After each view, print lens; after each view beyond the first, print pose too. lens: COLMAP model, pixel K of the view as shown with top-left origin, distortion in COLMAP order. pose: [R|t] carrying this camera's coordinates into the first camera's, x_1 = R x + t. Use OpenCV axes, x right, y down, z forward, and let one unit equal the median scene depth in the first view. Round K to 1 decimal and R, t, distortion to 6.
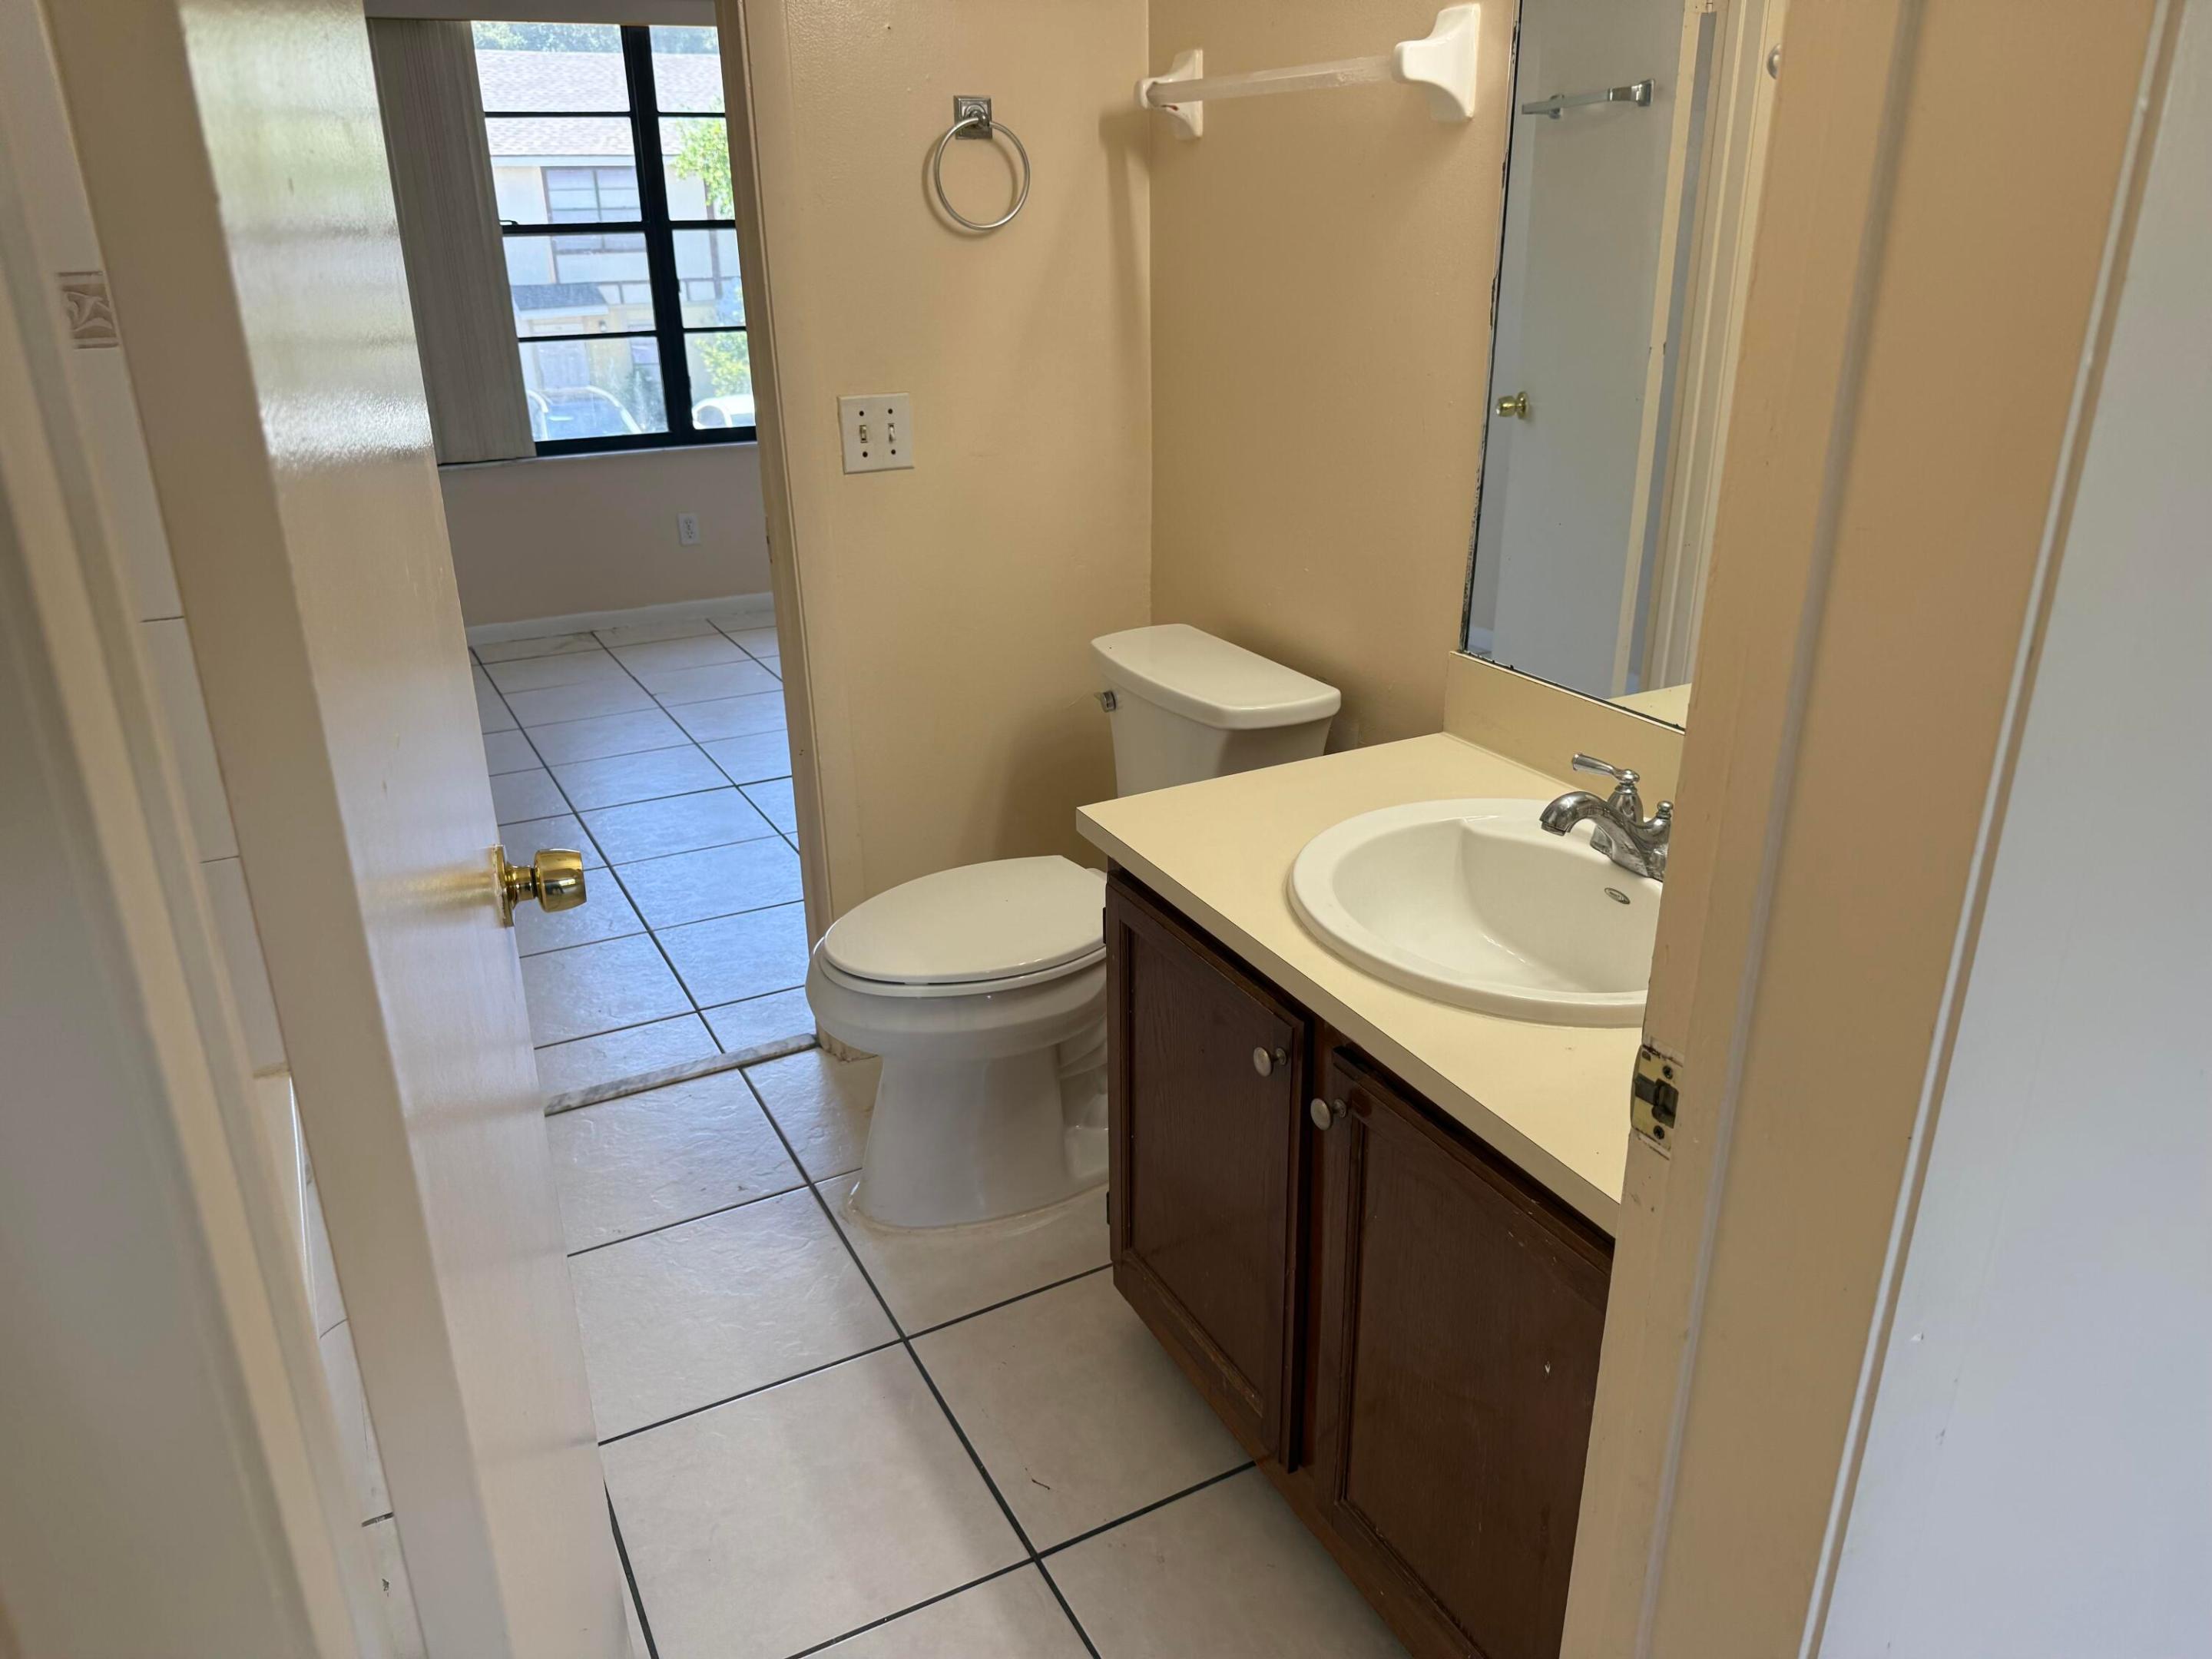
lens RADIAL K [[1549.7, 0, 1104.5], [0, 1549.7, 844.8], [0, 0, 1]] dist [0.115395, -0.210326]
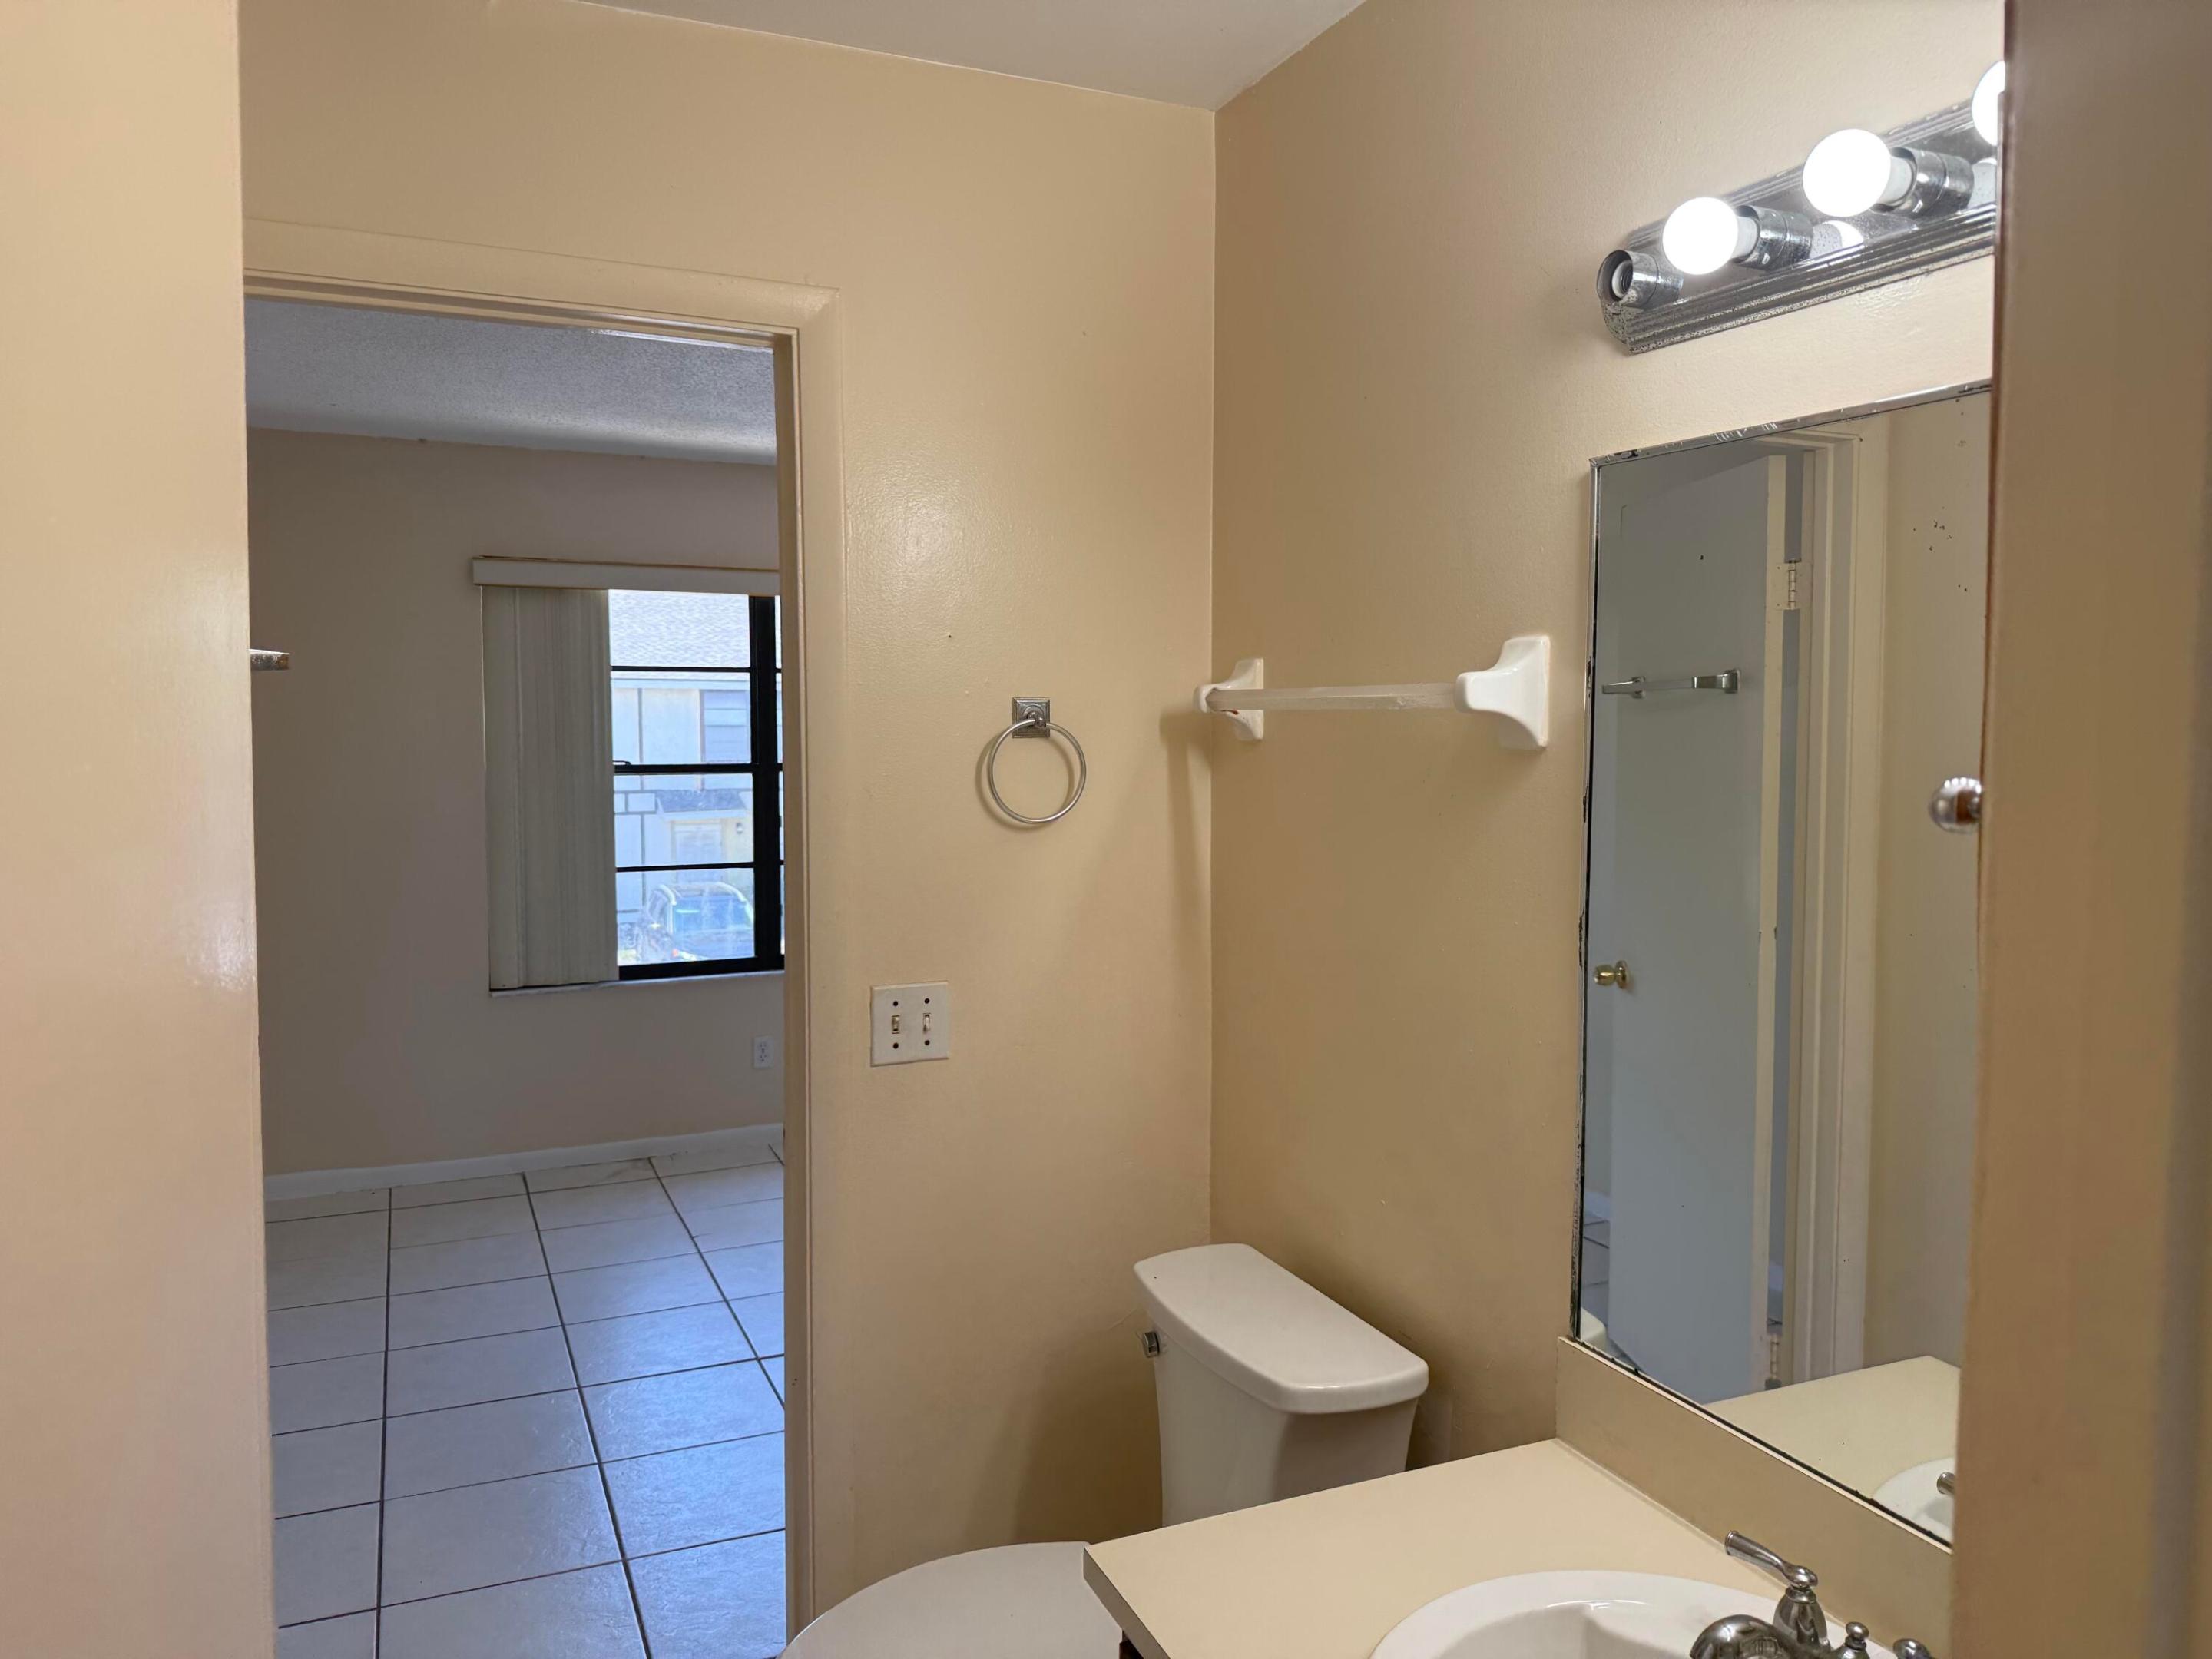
lens RADIAL K [[1541.4, 0, 1106.0], [0, 1541.4, 829.5], [0, 0, 1]] dist [0.205041, -0.357385]
pose [[0.997597, 0.020572, -0.066161, 0.028476], [-0.040376, 0.948620, -0.313831, -0.088467], [0.056306, 0.315748, 0.947171, 0.098917]]
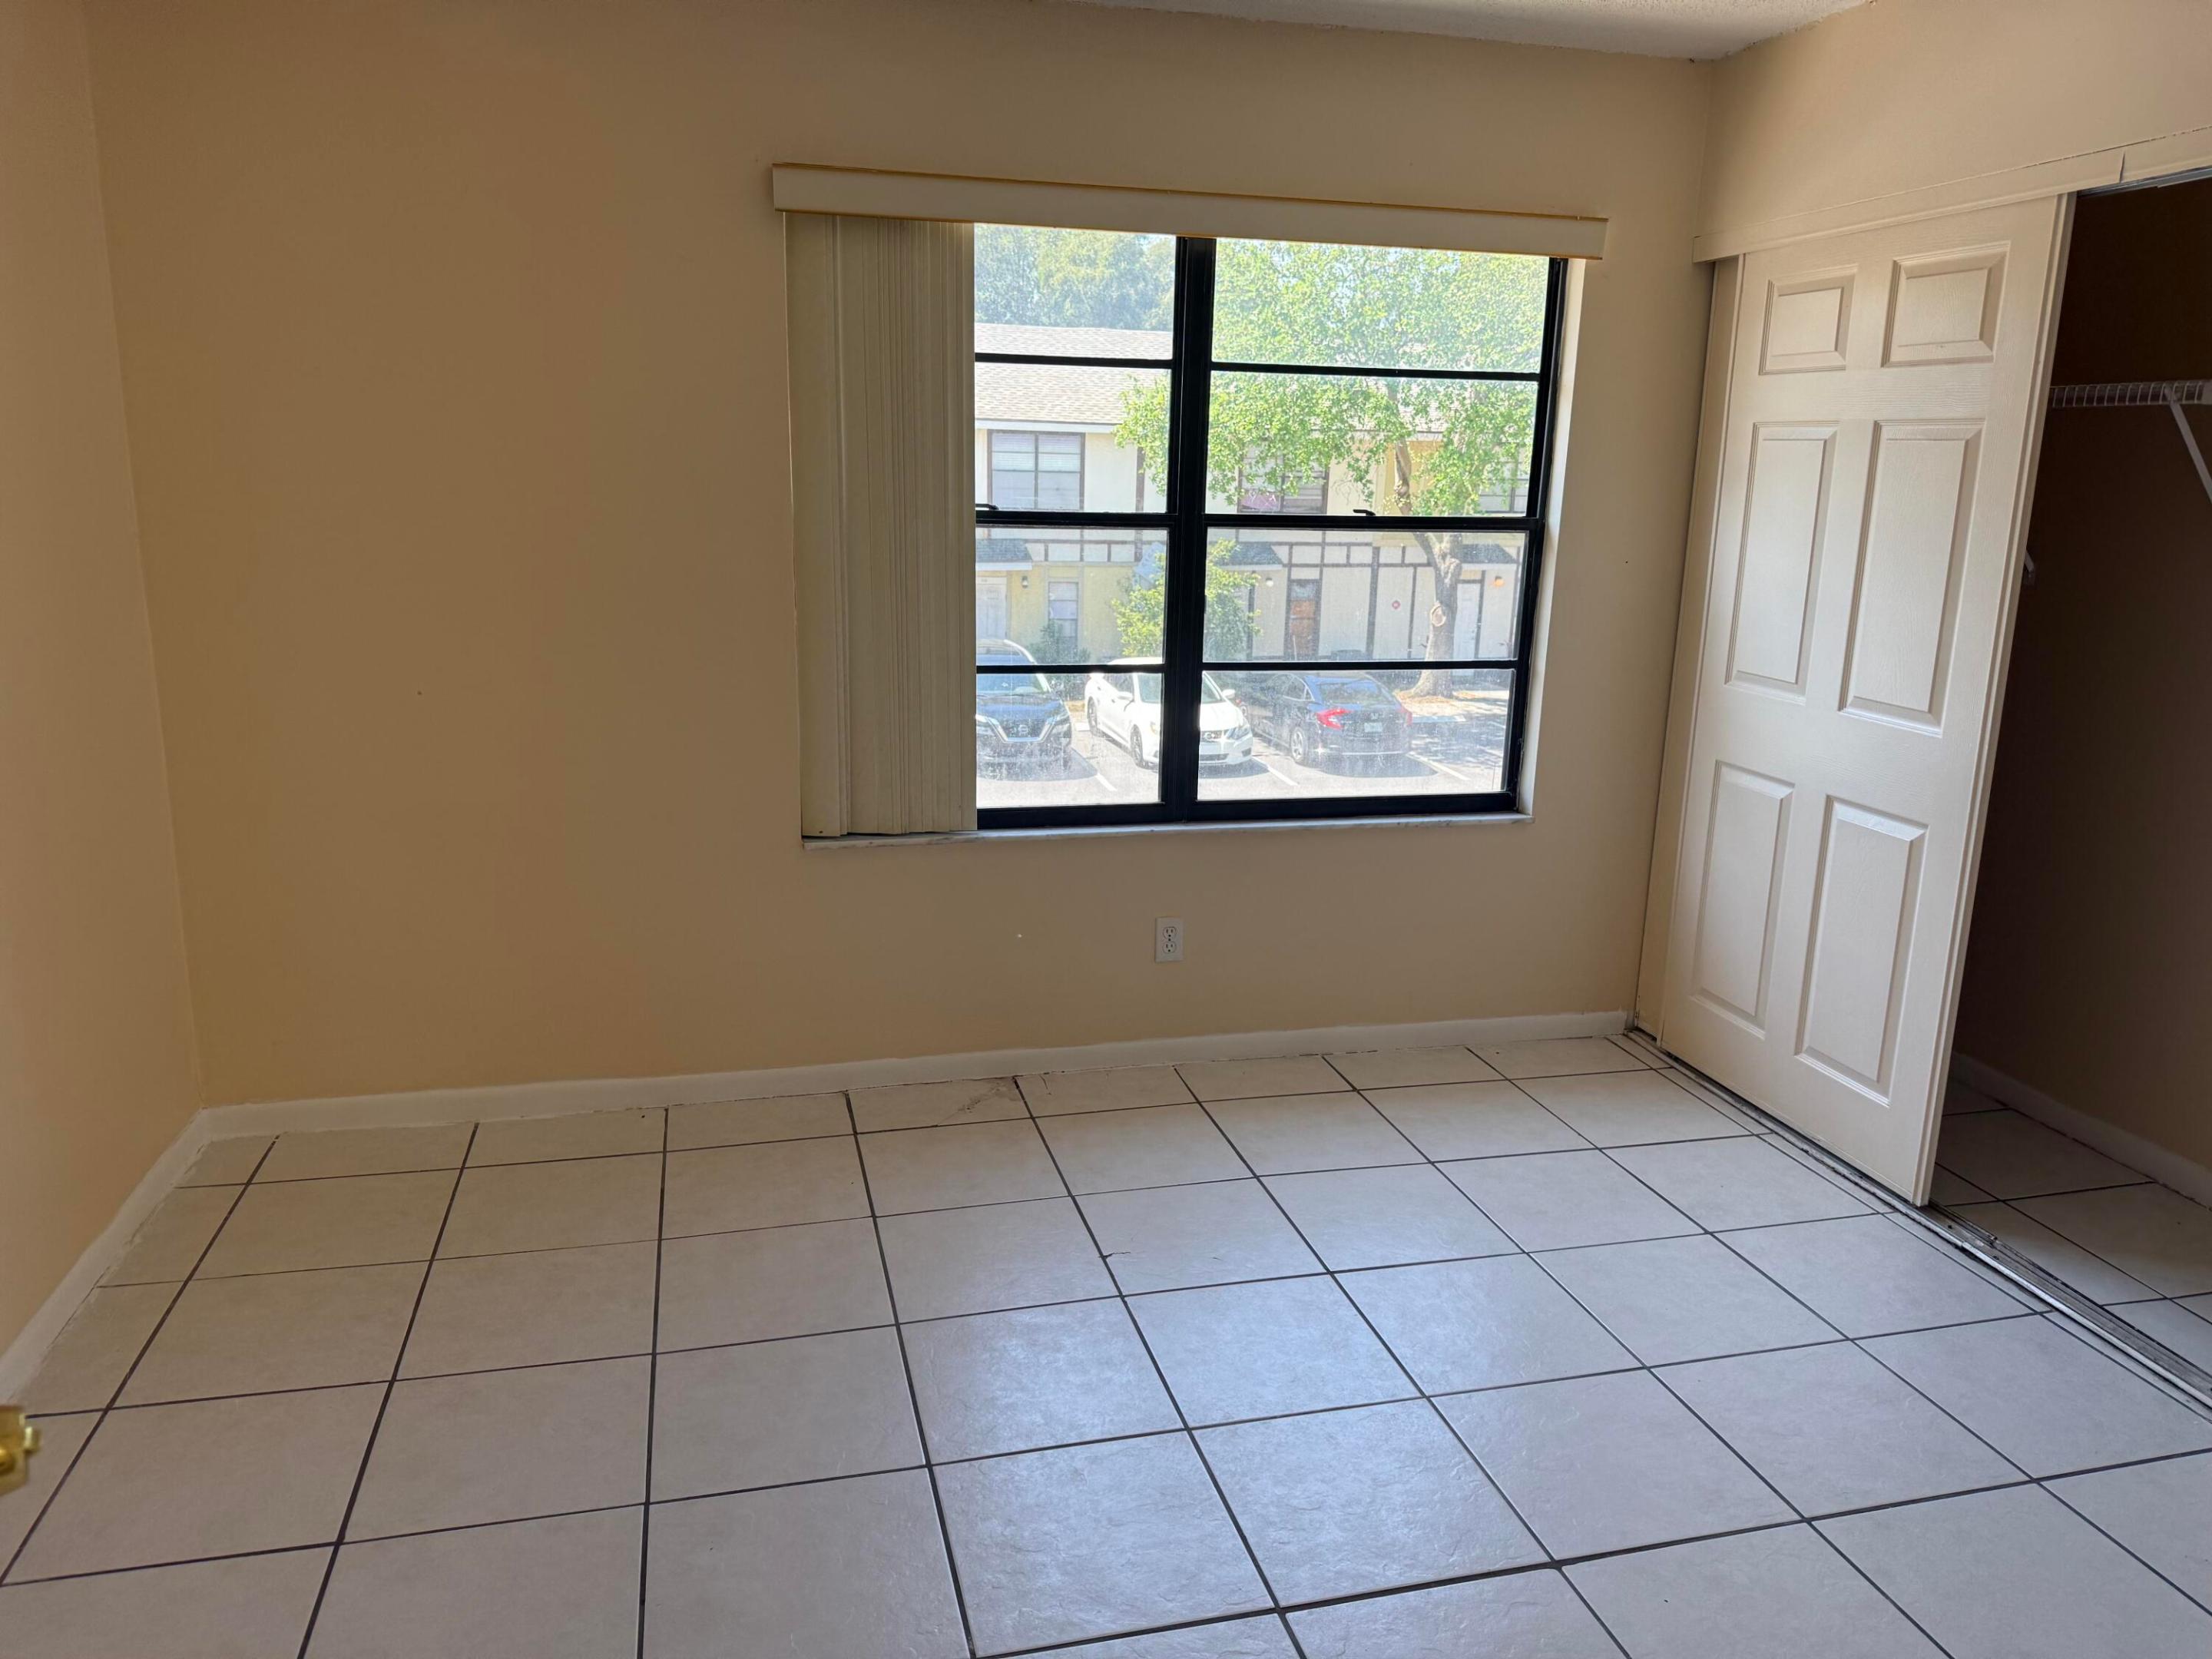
lens RADIAL K [[1590.8, 0, 1126.3], [0, 1590.8, 829.4], [0, 0, 1]] dist [0.254930, -0.228852]
pose [[0.972665, 0.087568, -0.215068, -0.346105], [-0.122934, 0.979918, -0.156995, -0.343665], [0.197002, 0.179142, 0.963897, 0.794638]]
